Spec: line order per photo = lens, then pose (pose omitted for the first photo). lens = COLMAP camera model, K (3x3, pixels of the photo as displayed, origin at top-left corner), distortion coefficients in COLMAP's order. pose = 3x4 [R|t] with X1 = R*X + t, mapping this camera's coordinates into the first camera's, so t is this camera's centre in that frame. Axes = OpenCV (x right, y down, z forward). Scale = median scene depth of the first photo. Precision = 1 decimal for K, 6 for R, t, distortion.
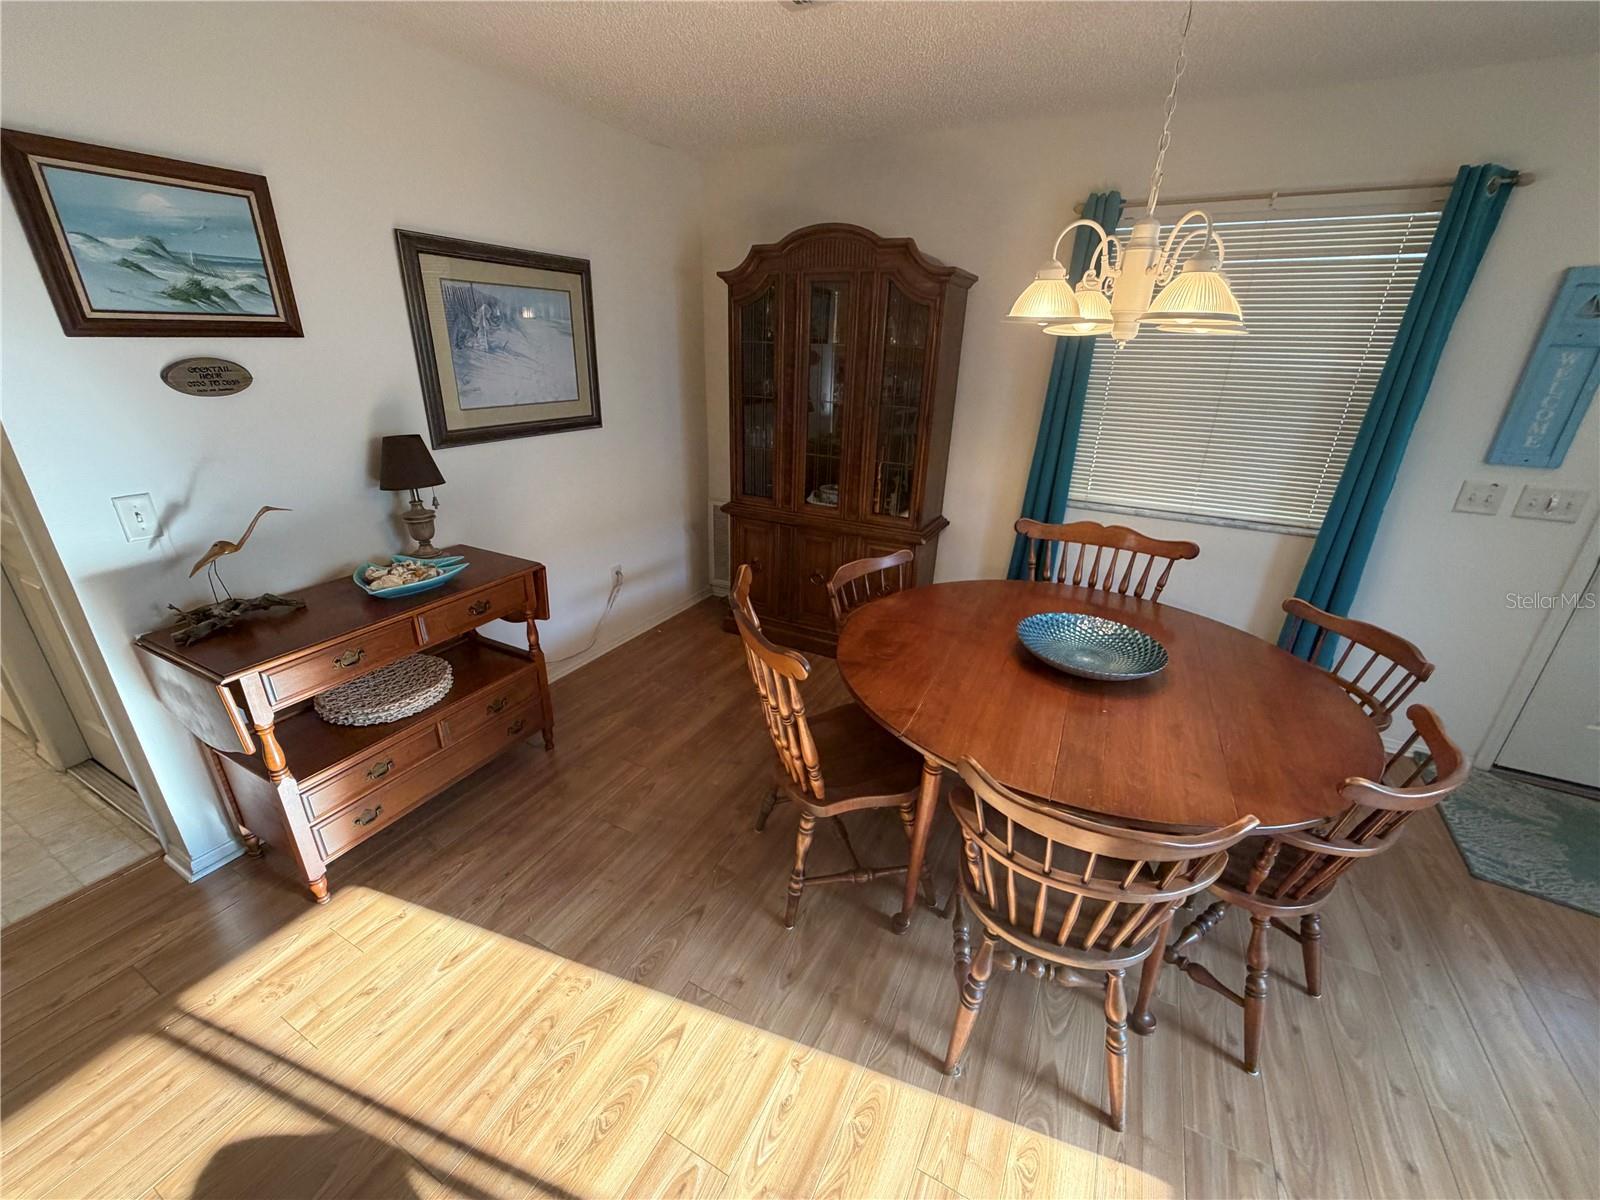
lens RADIAL K [[638.0, 0, 801.5], [0, 638.0, 603.7], [0, 0, 1]] dist [0.000777, -0.000045]
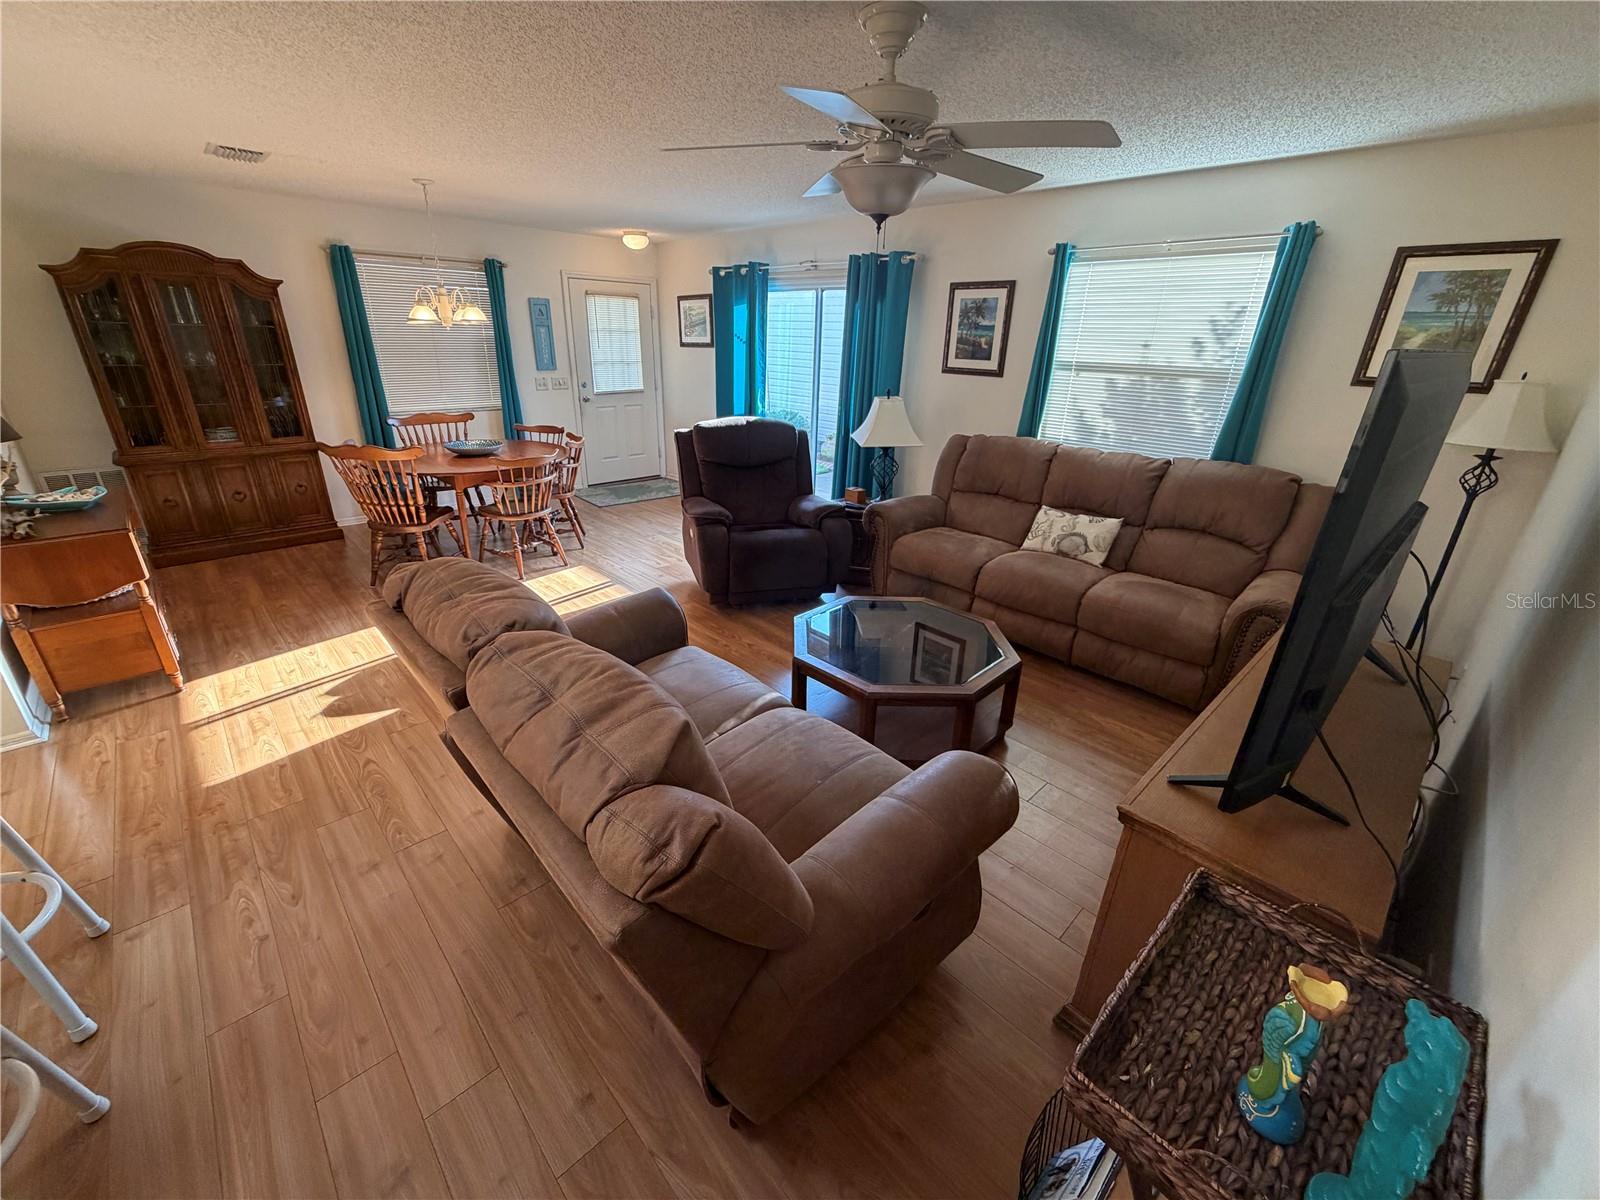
lens RADIAL K [[638.0, 0, 796.4], [0, 638.0, 601.7], [0, 0, 1]] dist [0.000777, -0.000045]
pose [[0.316006, -0.381481, 0.868685, -1.281894], [0.344114, 0.899340, 0.269763, 0.304317], [-0.884153, 0.213680, 0.415470, -0.860596]]
